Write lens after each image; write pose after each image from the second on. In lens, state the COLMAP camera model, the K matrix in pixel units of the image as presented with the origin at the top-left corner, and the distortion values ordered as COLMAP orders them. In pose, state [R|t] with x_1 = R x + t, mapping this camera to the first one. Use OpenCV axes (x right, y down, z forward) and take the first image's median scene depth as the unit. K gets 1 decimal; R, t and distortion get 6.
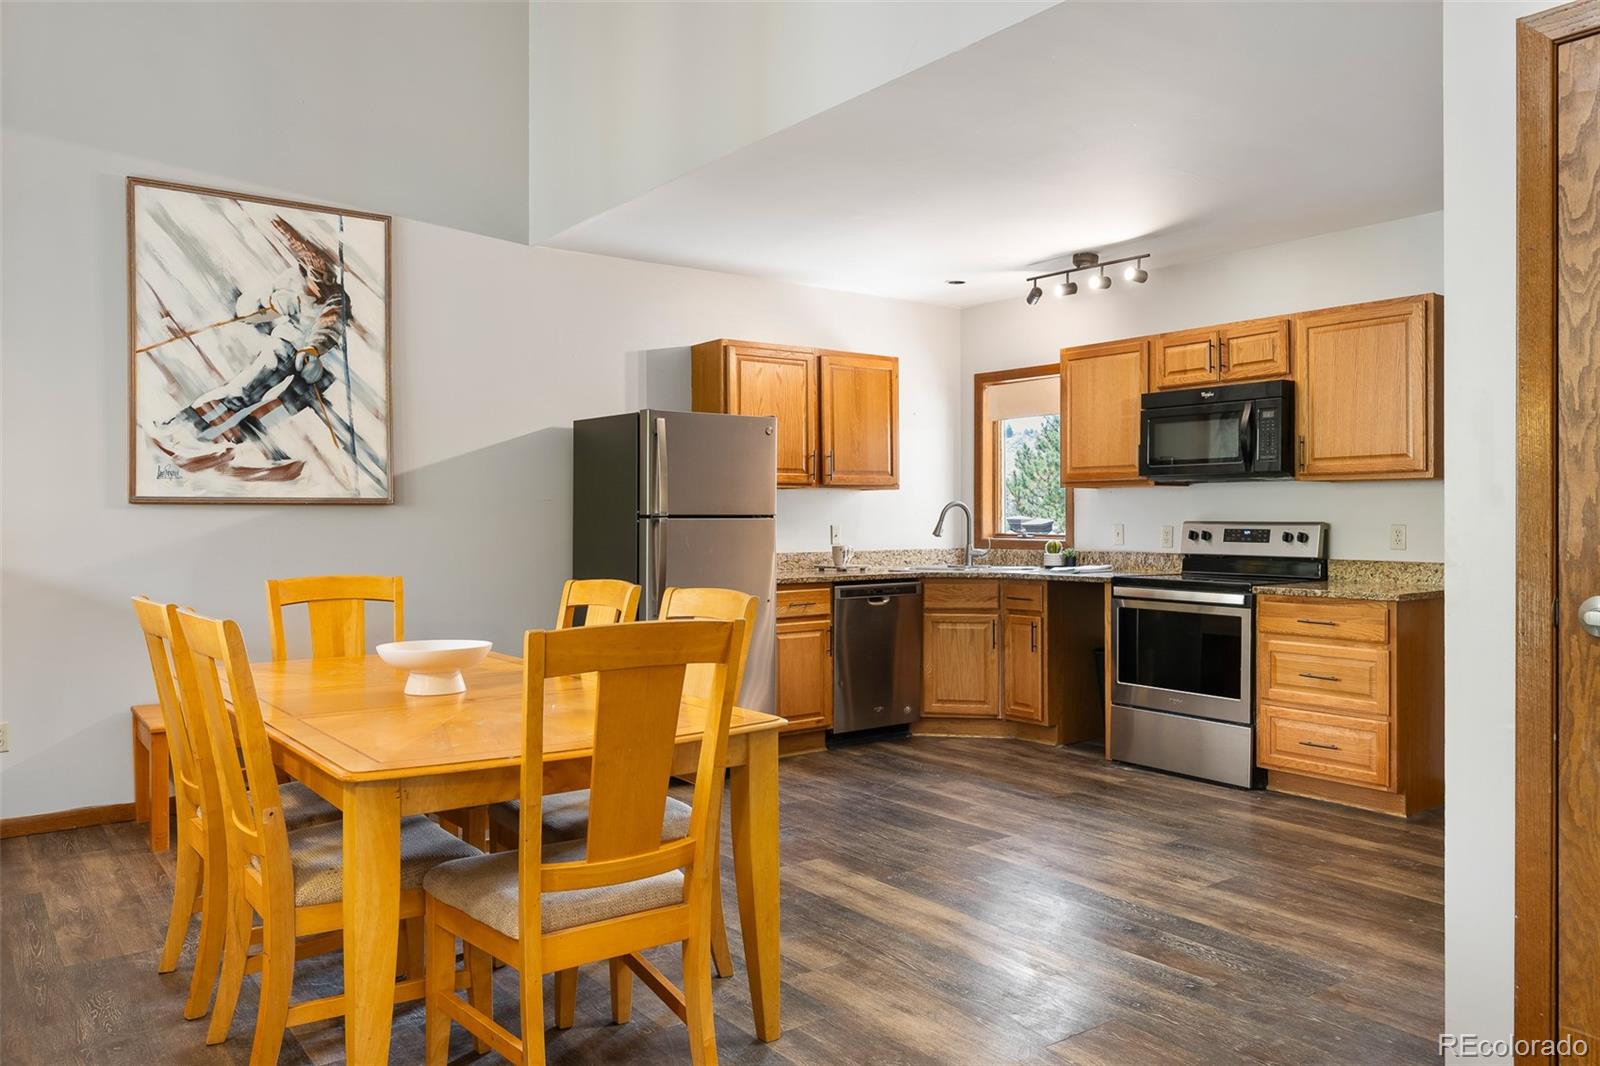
lens RADIAL K [[1156.5, 0, 793.7], [0, 1156.5, 526.6], [0, 0, 1]] dist [-0.020126, 0.002946]
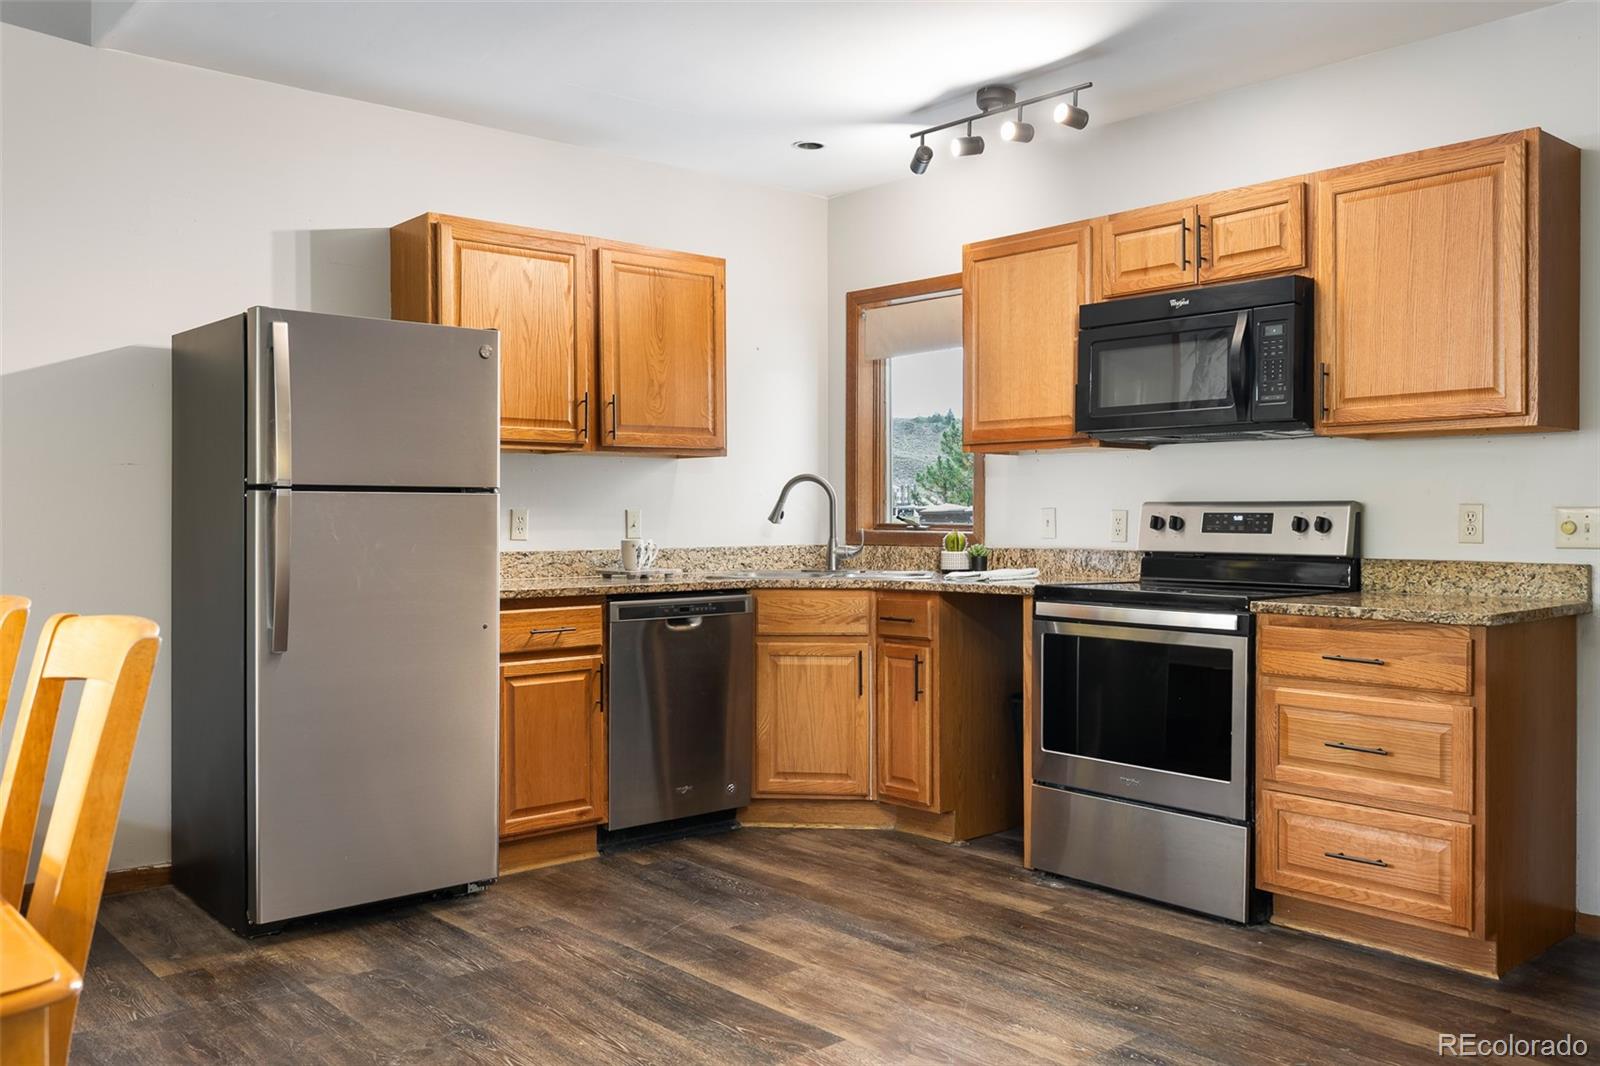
lens RADIAL K [[1345.3, 0, 786.9], [0, 1345.3, 538.9], [0, 0, 1]] dist [-0.027103, 0.004066]
pose [[0.997842, -0.000273, 0.065664, 0.098835], [-0.000285, 0.999964, 0.008500, 0.011858], [-0.065664, -0.008500, 0.997806, 0.289592]]
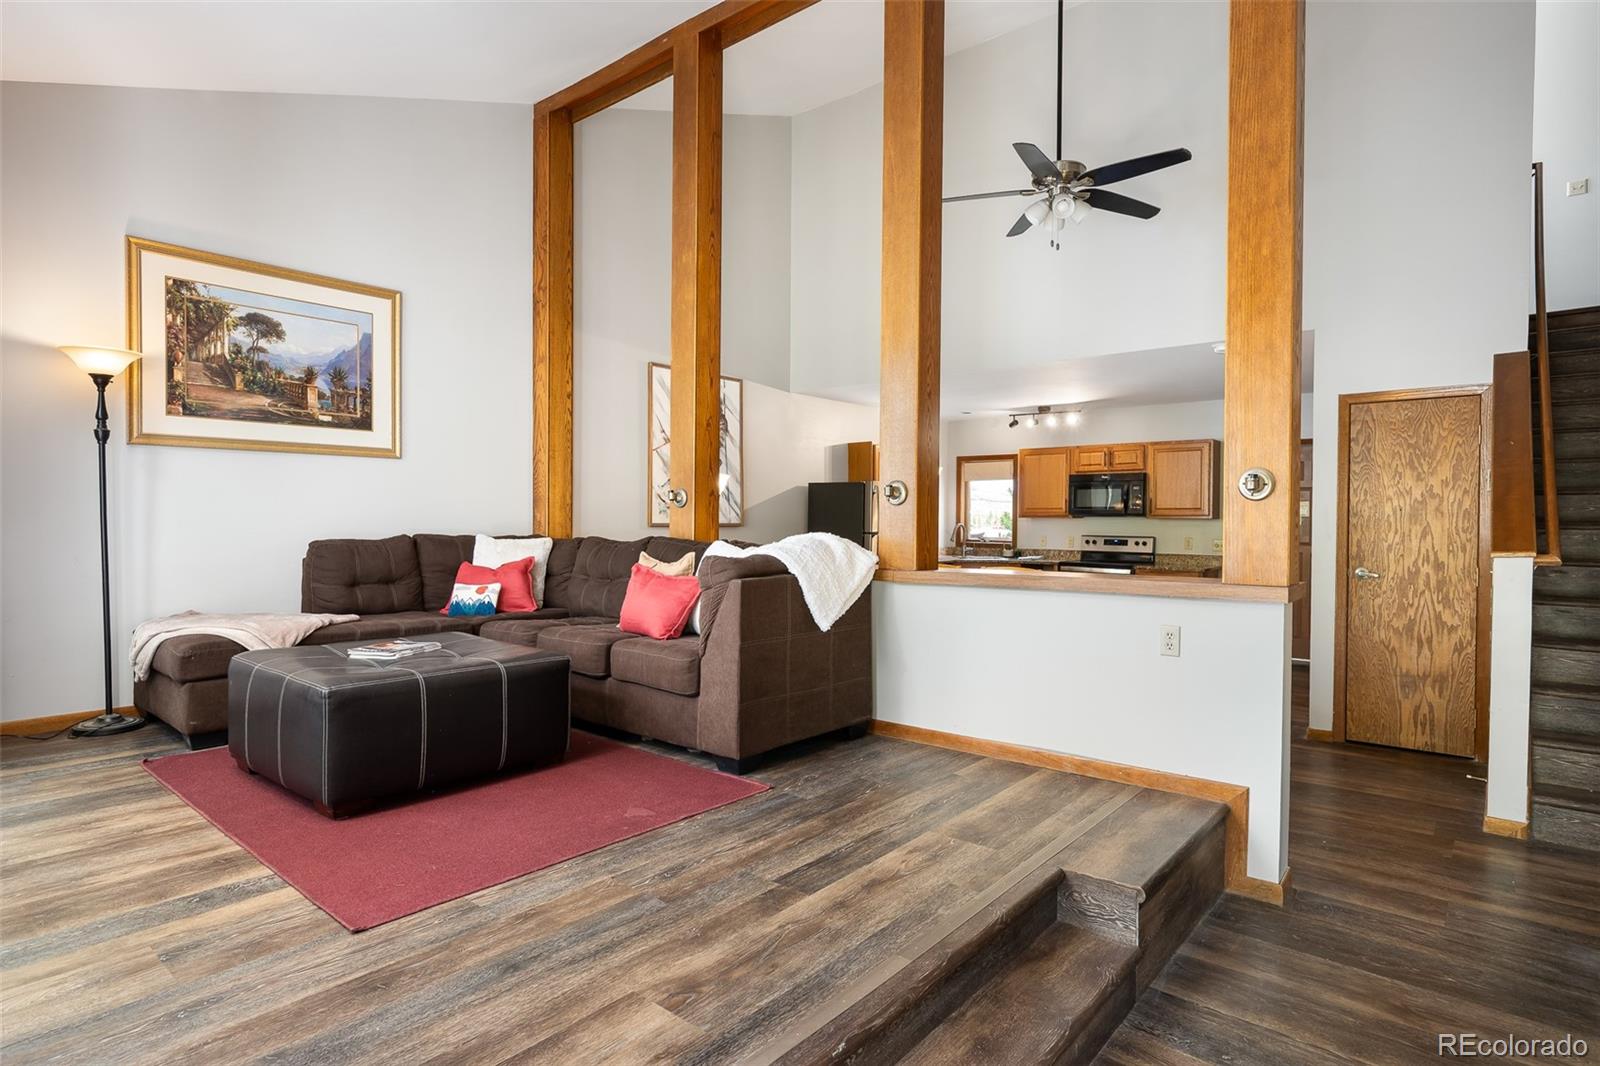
lens RADIAL K [[823.1, 0, 796.4], [0, 823.1, 534.6], [0, 0, 1]] dist [-0.001392, -0.000400]
pose [[0.976046, 0.004357, 0.217520, -0.584306], [-0.006632, 0.999931, 0.009728, -0.019652], [-0.217463, -0.010938, 0.976007, -0.409148]]
